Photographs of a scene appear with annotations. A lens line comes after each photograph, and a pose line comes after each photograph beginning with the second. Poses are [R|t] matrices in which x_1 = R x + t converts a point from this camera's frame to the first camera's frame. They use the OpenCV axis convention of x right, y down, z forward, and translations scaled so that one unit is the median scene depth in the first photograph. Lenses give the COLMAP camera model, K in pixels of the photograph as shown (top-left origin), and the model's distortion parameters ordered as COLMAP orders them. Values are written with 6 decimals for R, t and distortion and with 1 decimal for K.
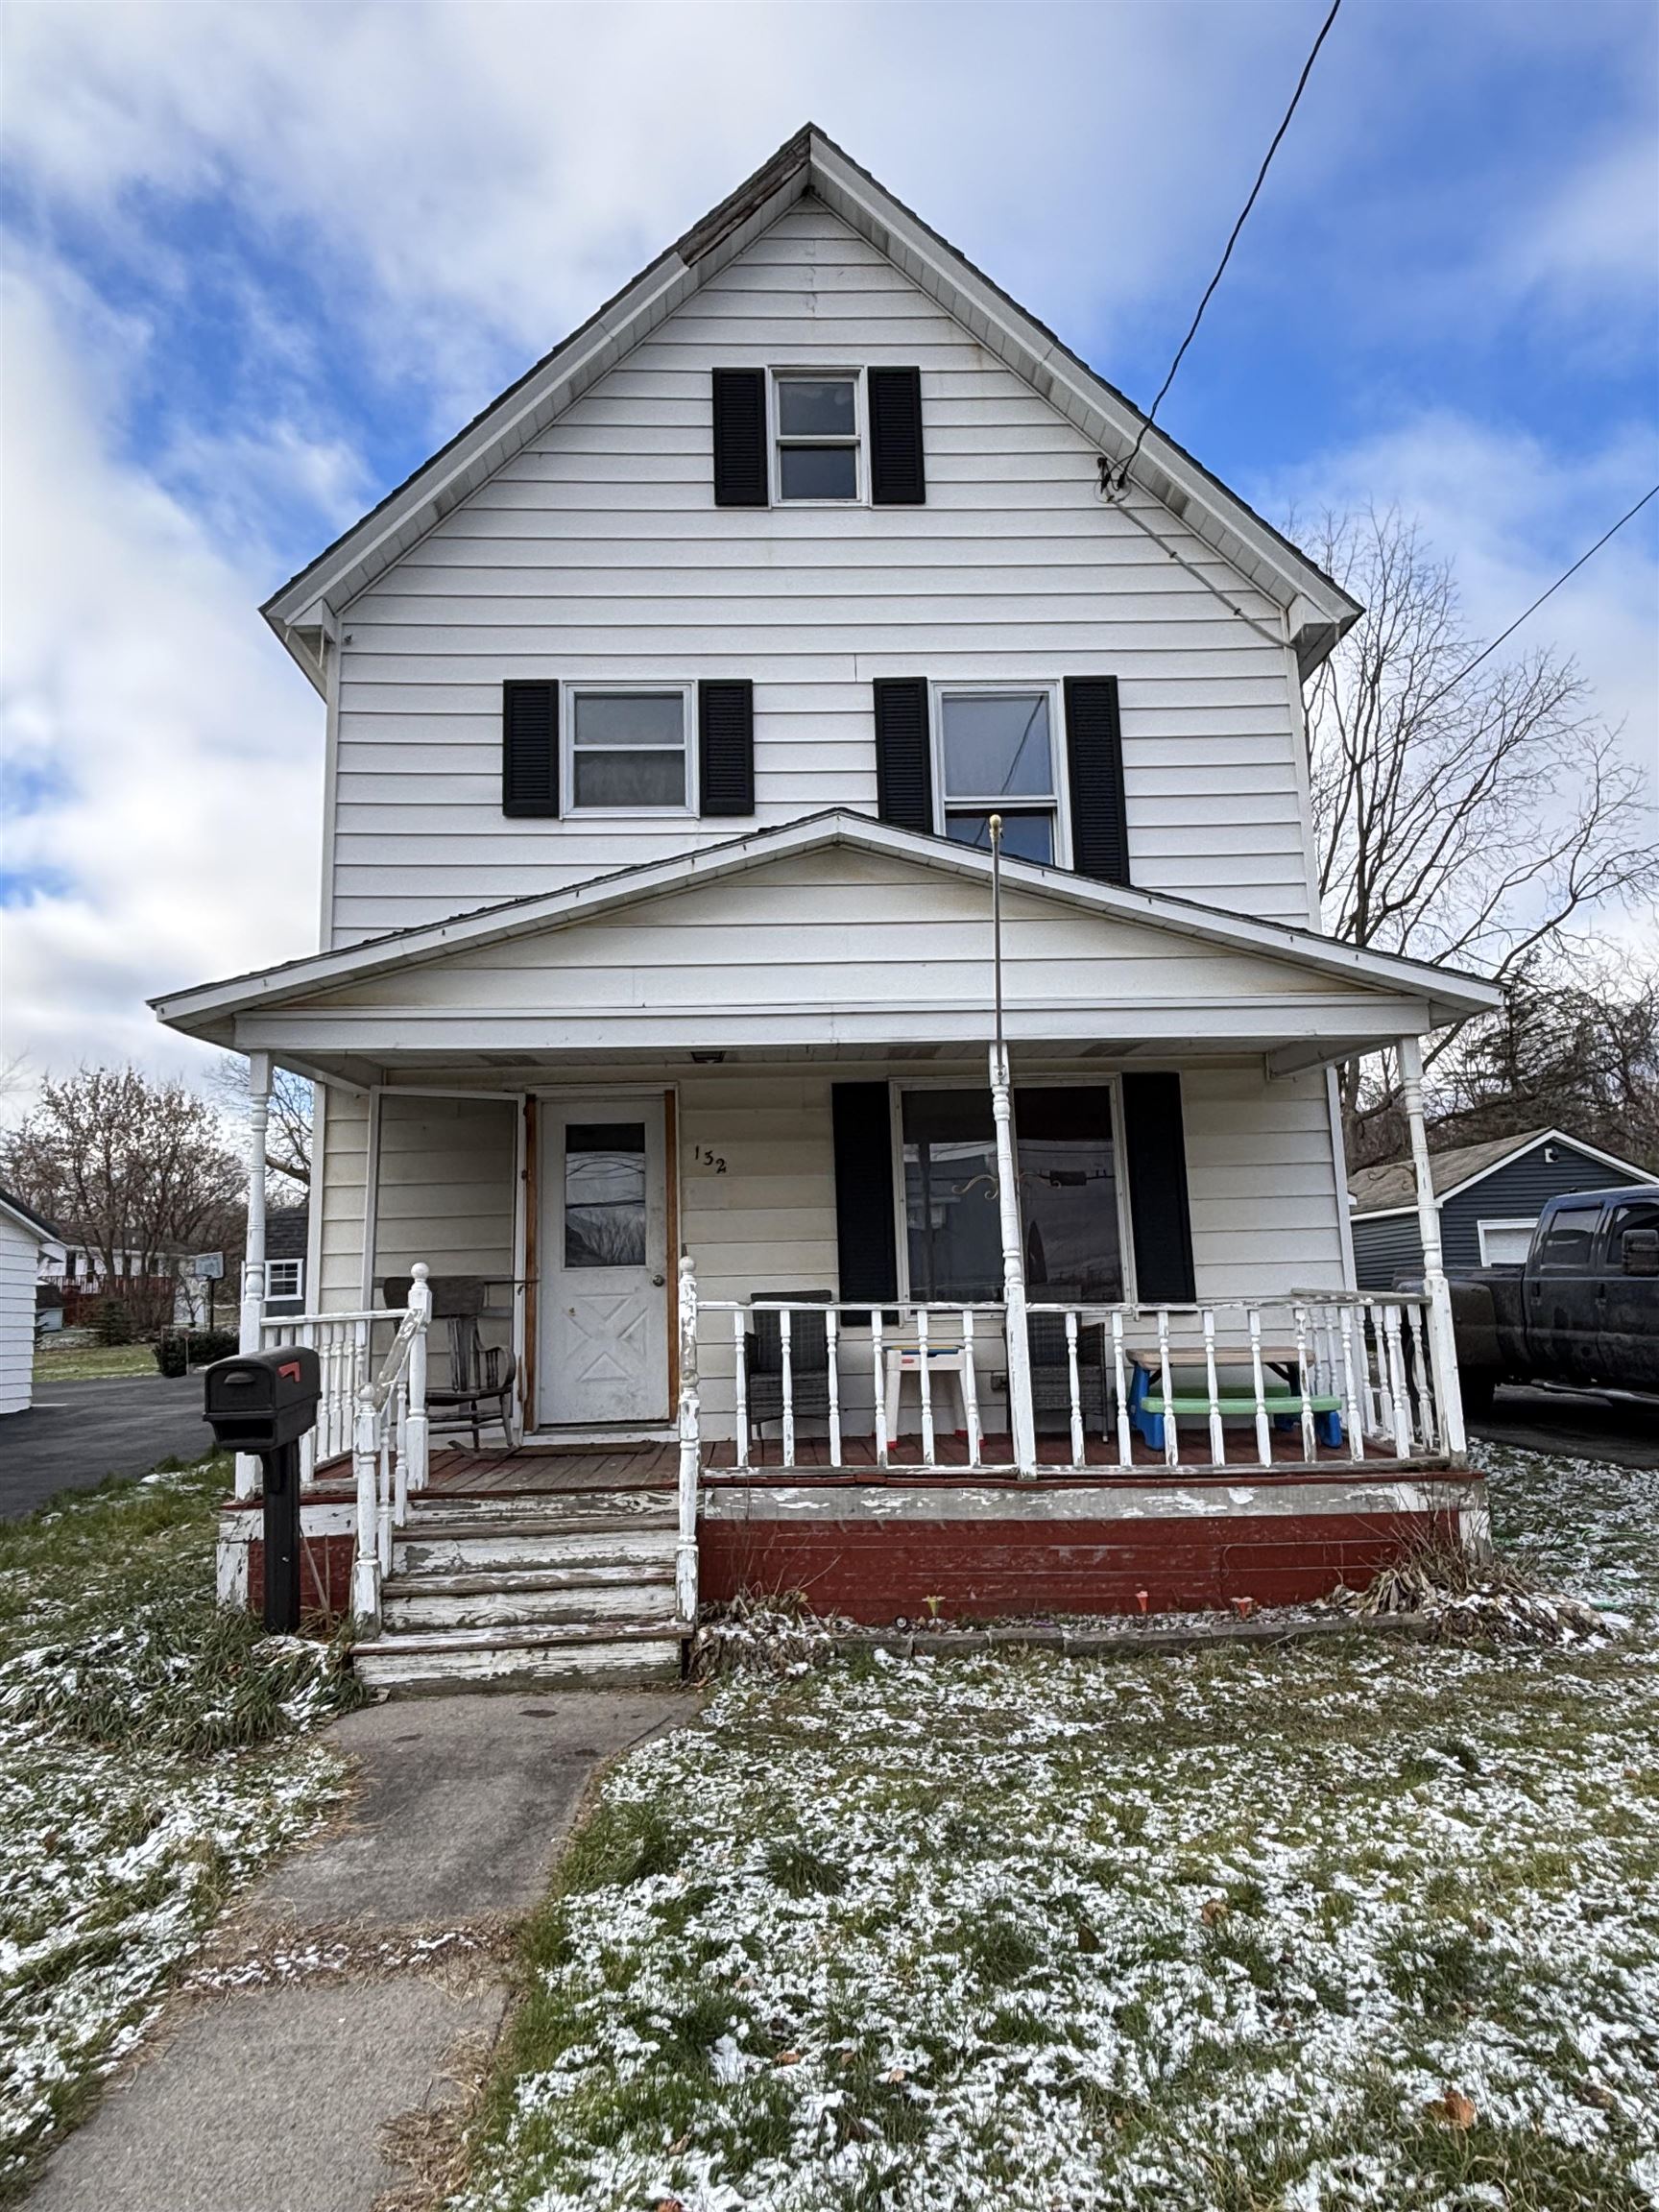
lens RADIAL K [[1388.0, 0, 847.1], [0, 1388.0, 1094.7], [0, 0, 1]] dist [0.006182, -0.001013]
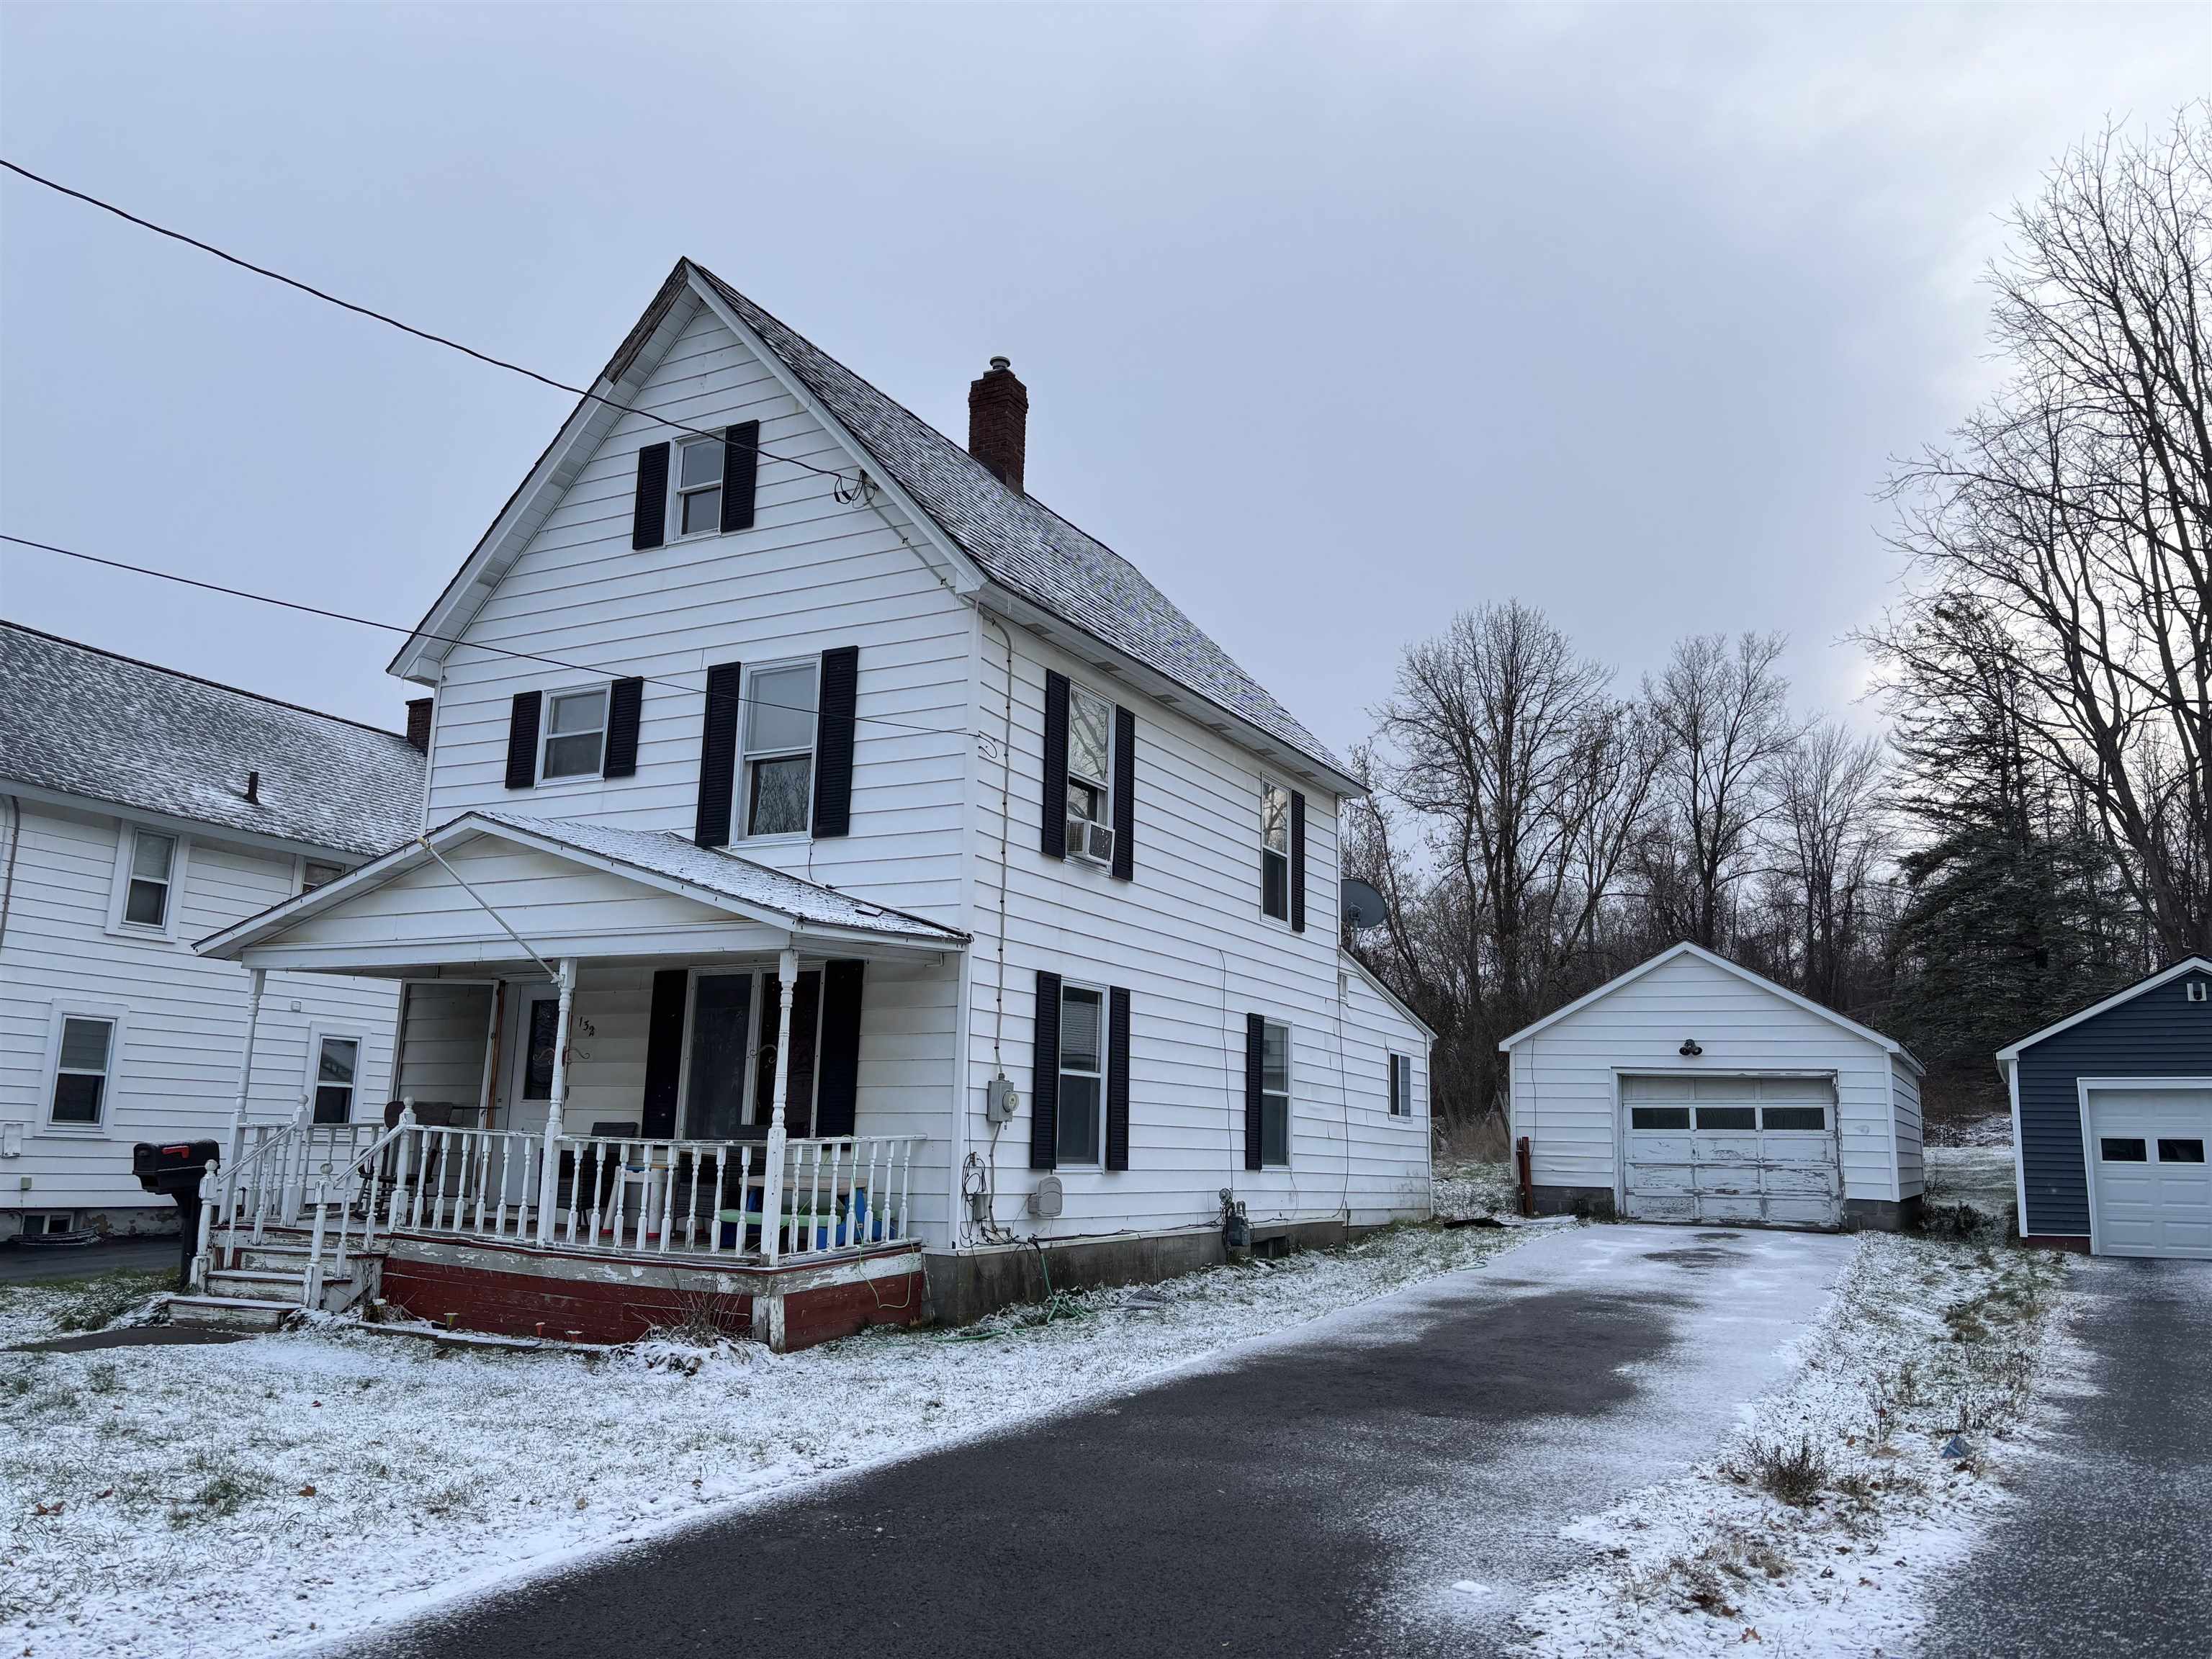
lens RADIAL K [[1707.7, 0, 1106.0], [0, 1707.7, 829.5], [0, 0, 1]] dist [0.060775, -0.070481]
pose [[0.854991, -0.045204, -0.516670, 1.225416], [0.032008, 0.998895, -0.034427, -0.073730], [0.517655, 0.012897, 0.855492, -0.226443]]
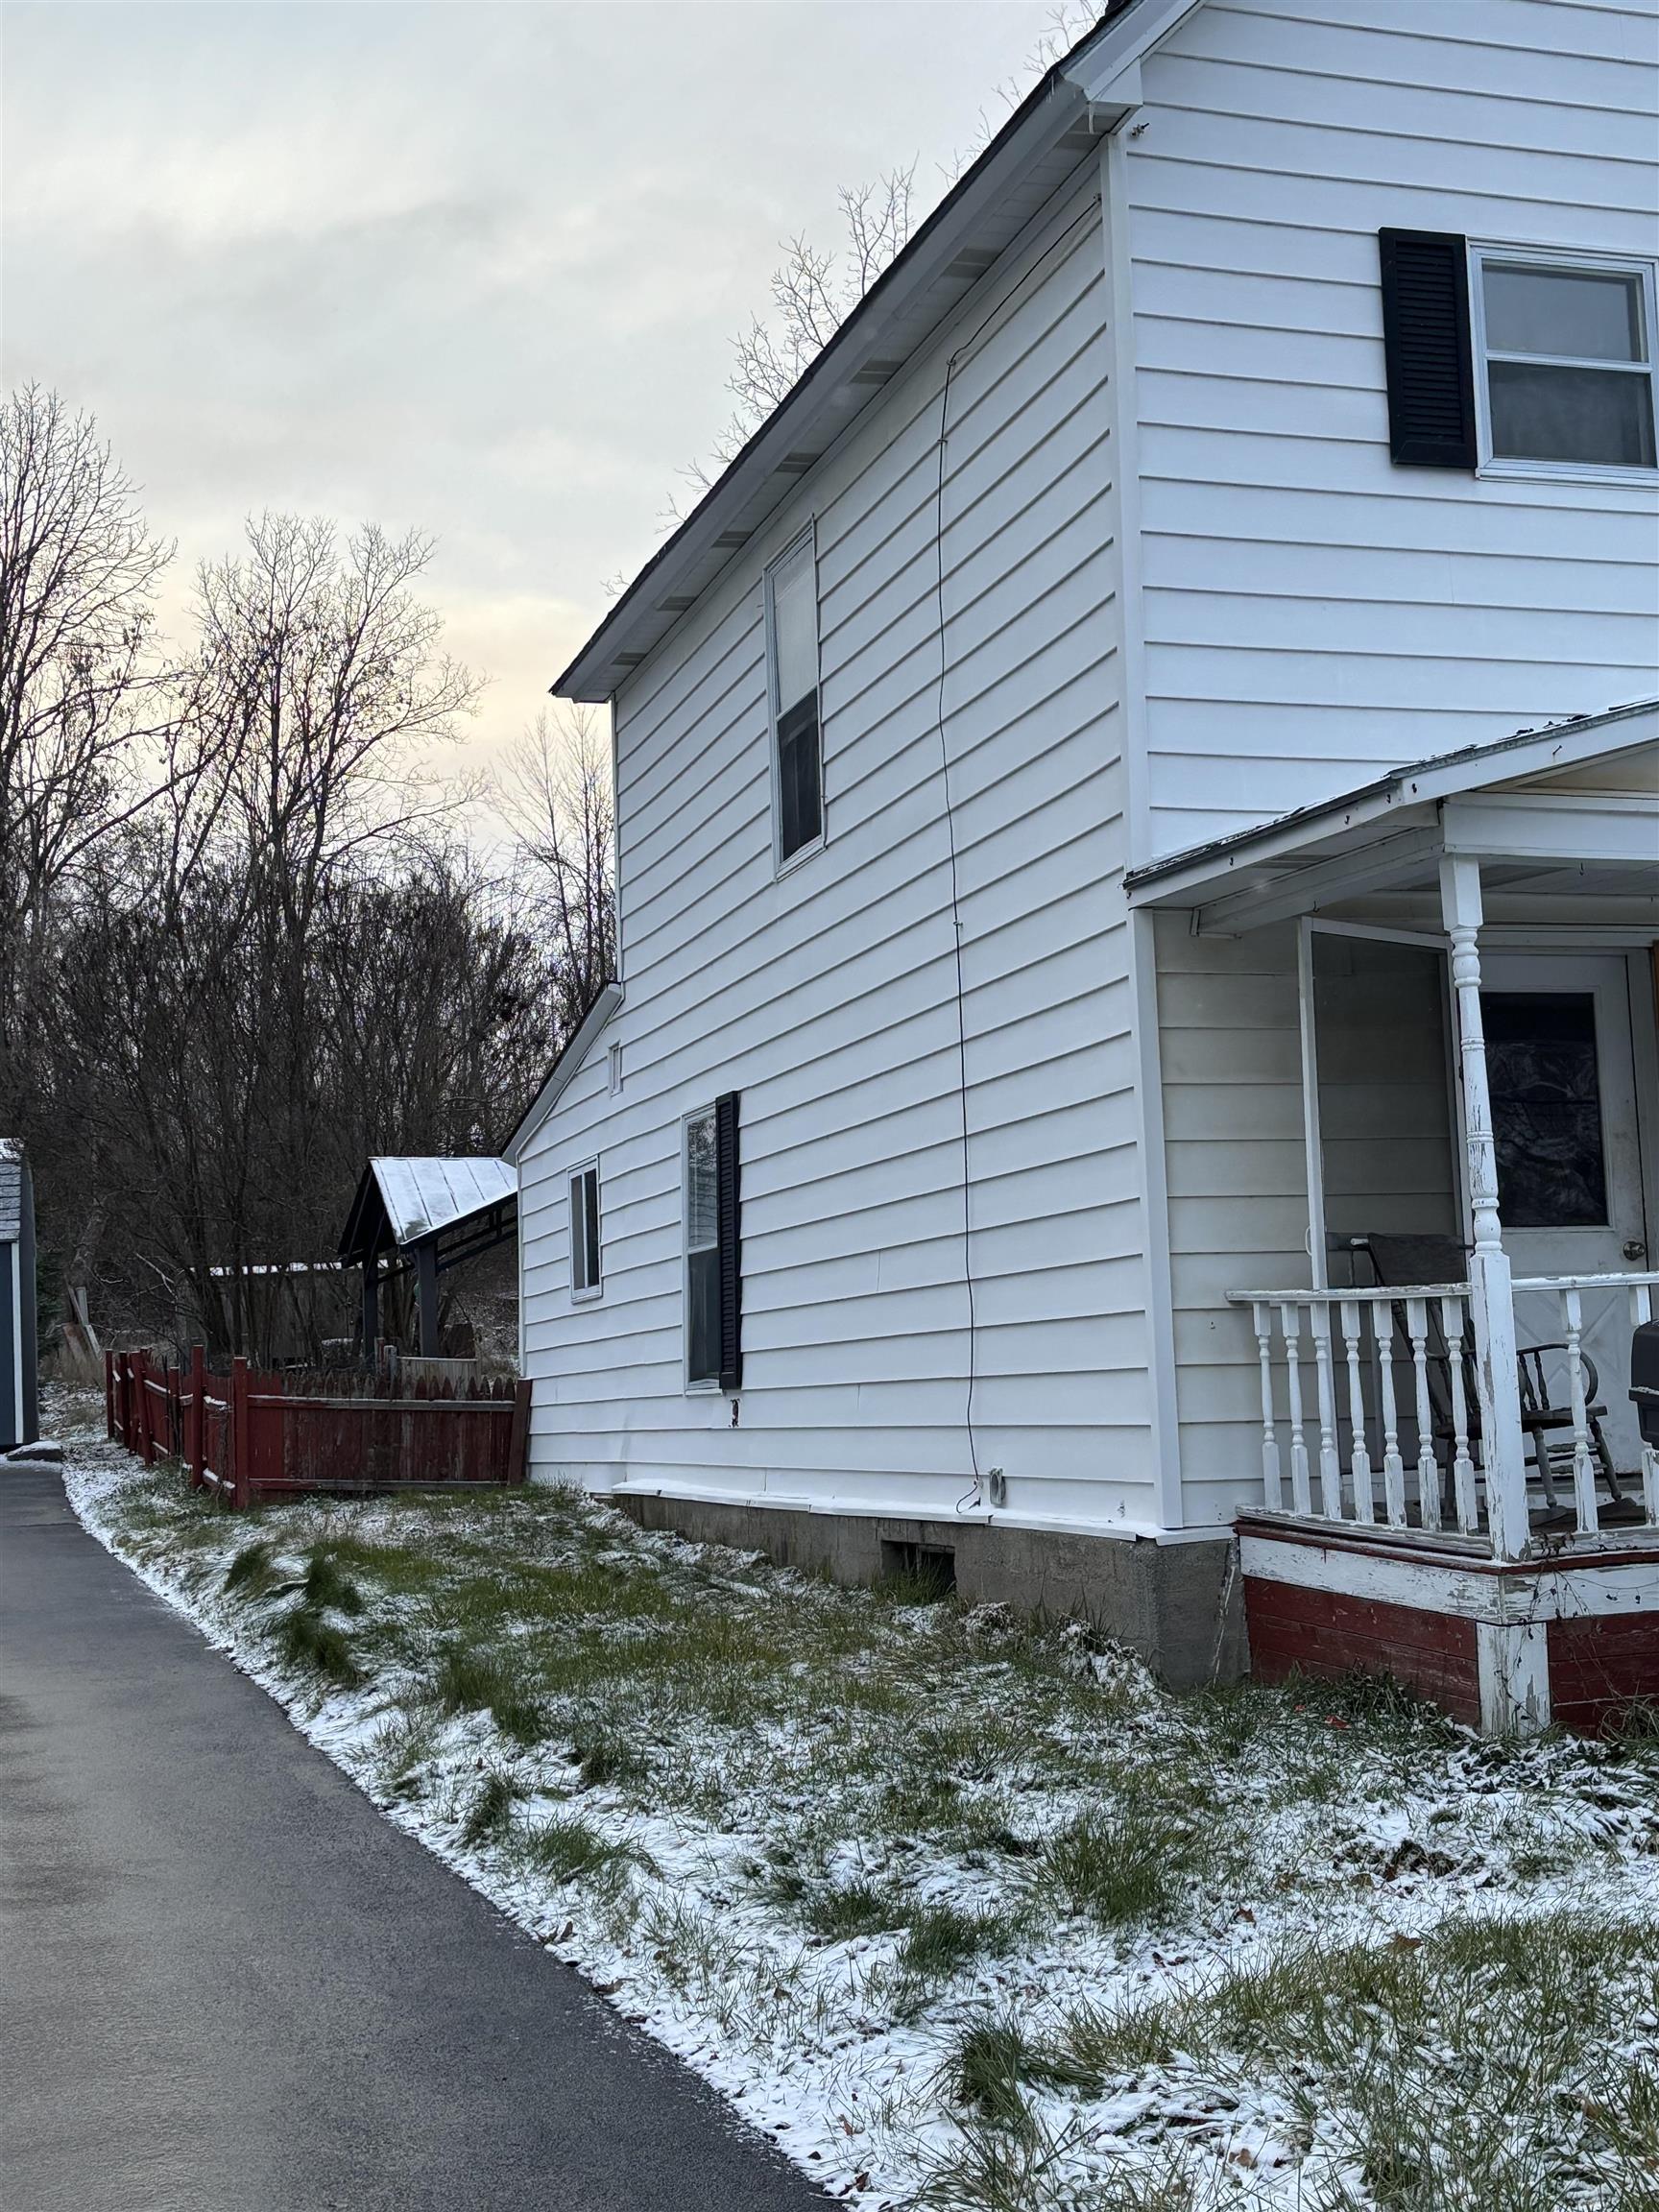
lens RADIAL K [[2806.6, 0, 829.5], [0, 2806.6, 1106.0], [0, 0, 1]] dist [0.289600, -1.001643]
pose [[0.967905, 0.021845, 0.250364, -0.770775], [-0.033691, 0.998501, 0.043127, 0.027558], [-0.249046, -0.050177, 0.967191, -0.129811]]
